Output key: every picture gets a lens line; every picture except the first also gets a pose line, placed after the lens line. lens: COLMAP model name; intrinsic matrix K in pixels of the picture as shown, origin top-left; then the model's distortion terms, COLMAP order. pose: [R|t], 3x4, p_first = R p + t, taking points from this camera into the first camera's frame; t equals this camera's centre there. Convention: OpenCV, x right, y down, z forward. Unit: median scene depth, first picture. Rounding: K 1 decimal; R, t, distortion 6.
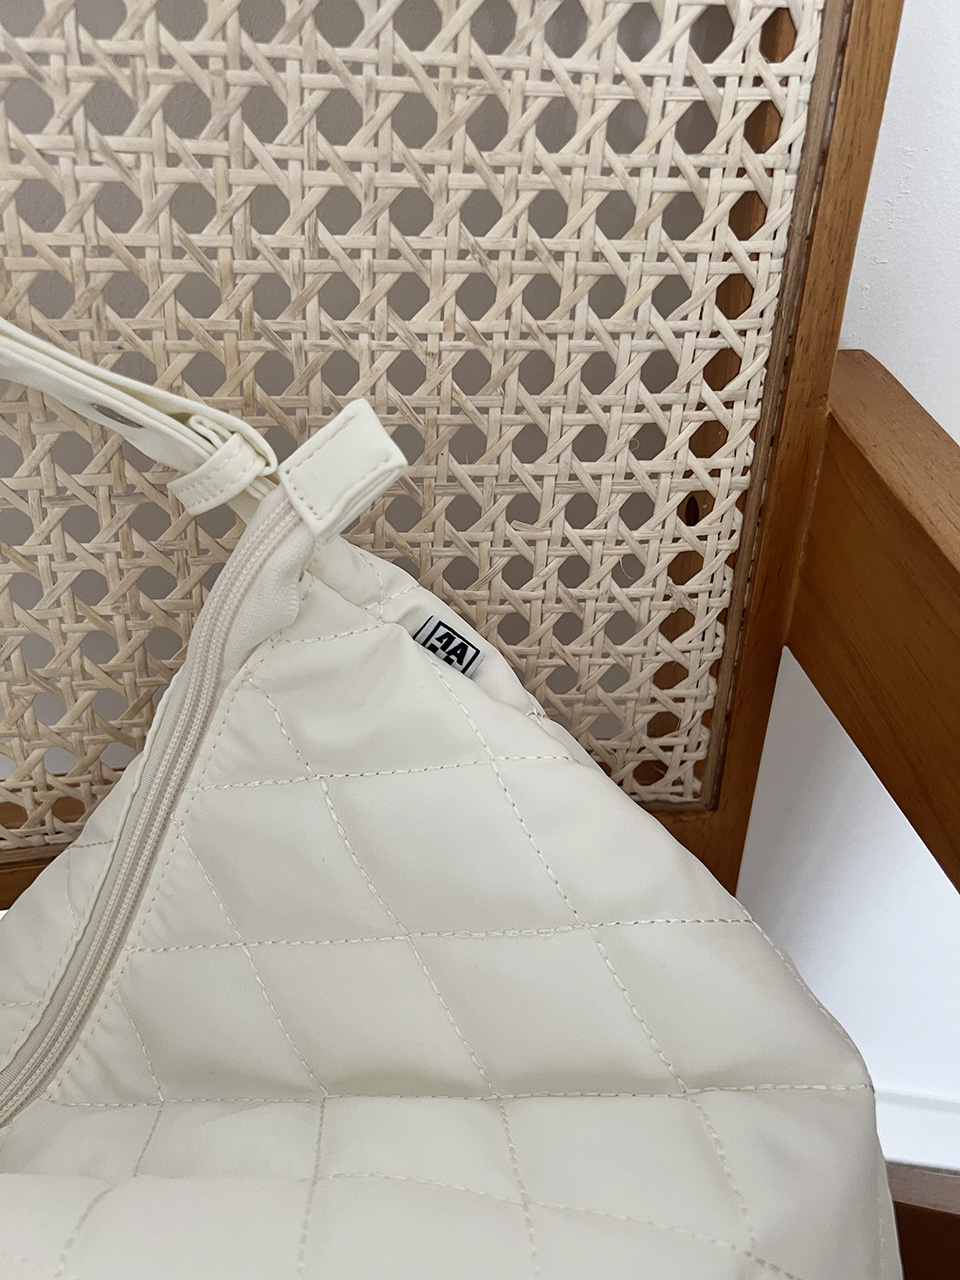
lens RADIAL K [[989.0, 0, 477.2], [0, 989.0, 621.9], [0, 0, 1]] dist [0.030879, -0.042147]
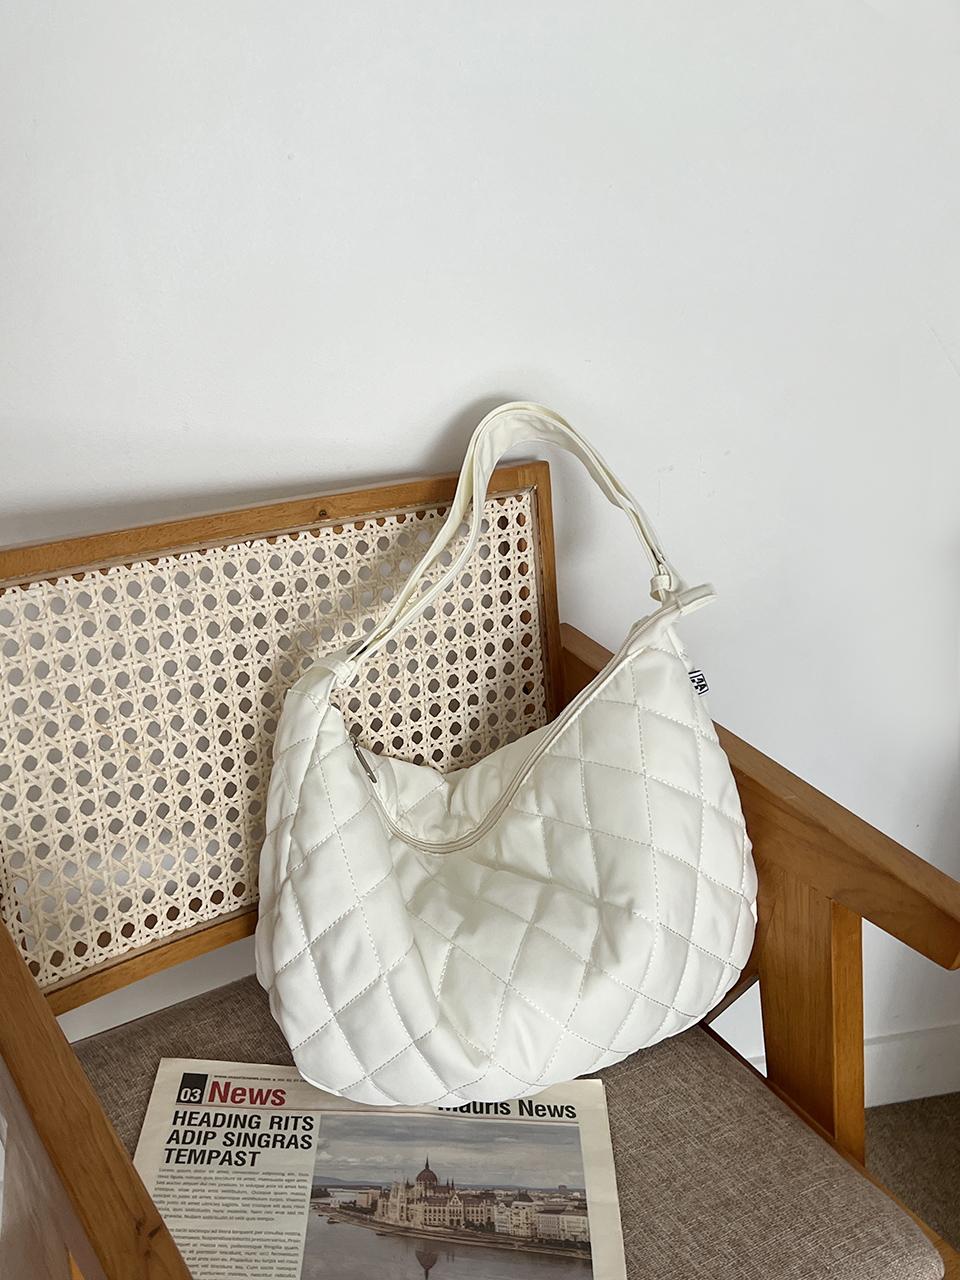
lens RADIAL K [[1344.8, 0, 474.2], [0, 1344.8, 628.7], [0, 0, 1]] dist [0.040049, 0.000000]
pose [[0.924027, -0.189025, 0.332332, -1.309094], [0.264127, 0.944068, -0.197417, 0.493859], [-0.276427, 0.270196, 0.922270, -2.849576]]
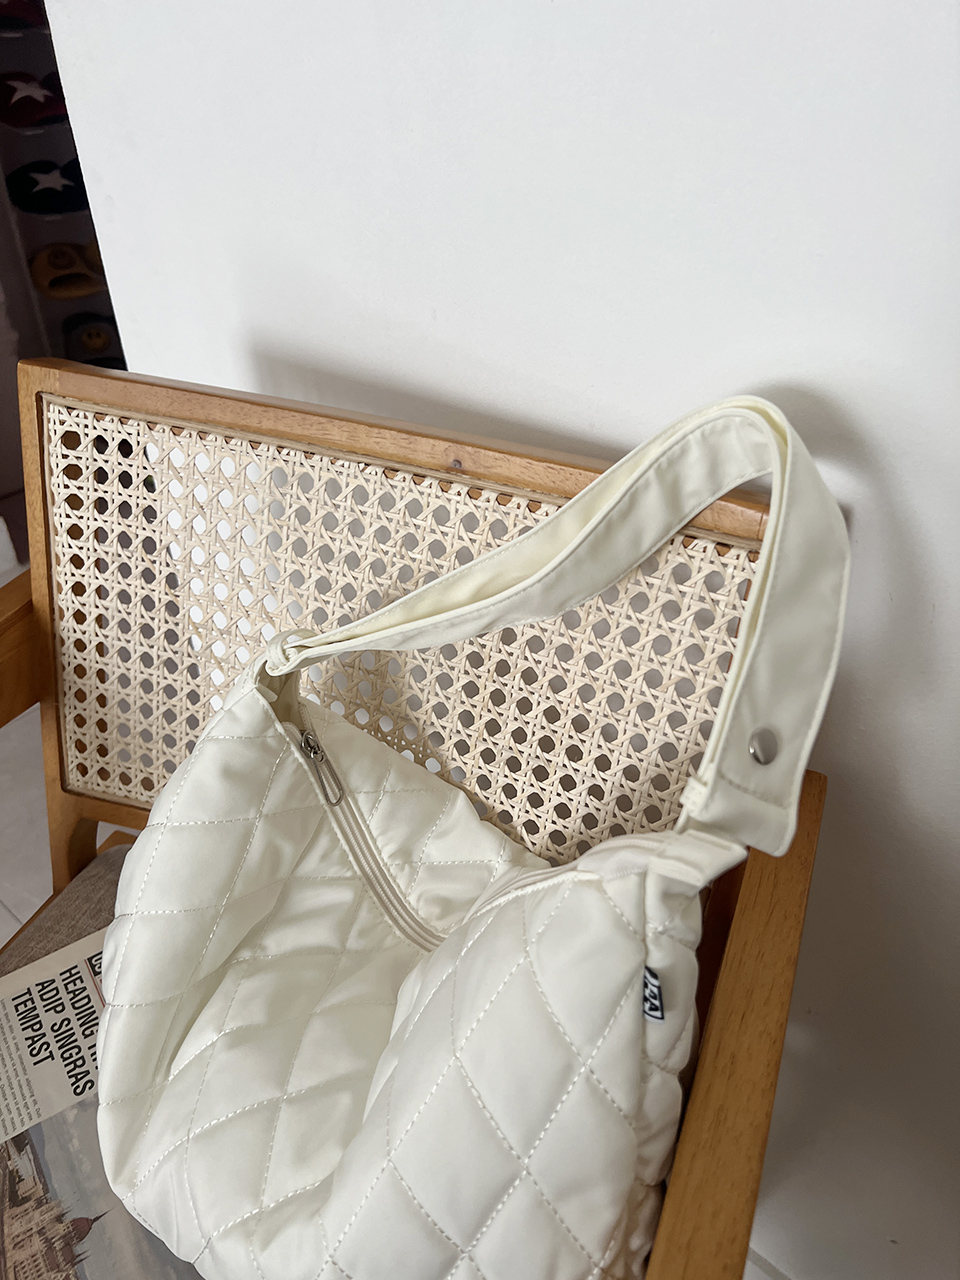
lens RADIAL K [[989.0, 0, 491.2], [0, 989.0, 650.5], [0, 0, 1]] dist [0.030879, -0.042147]
pose [[0.835248, 0.278782, -0.473964, 0.823870], [-0.331908, 0.942823, -0.030347, -0.282599], [0.438404, 0.182660, 0.880021, -1.012884]]
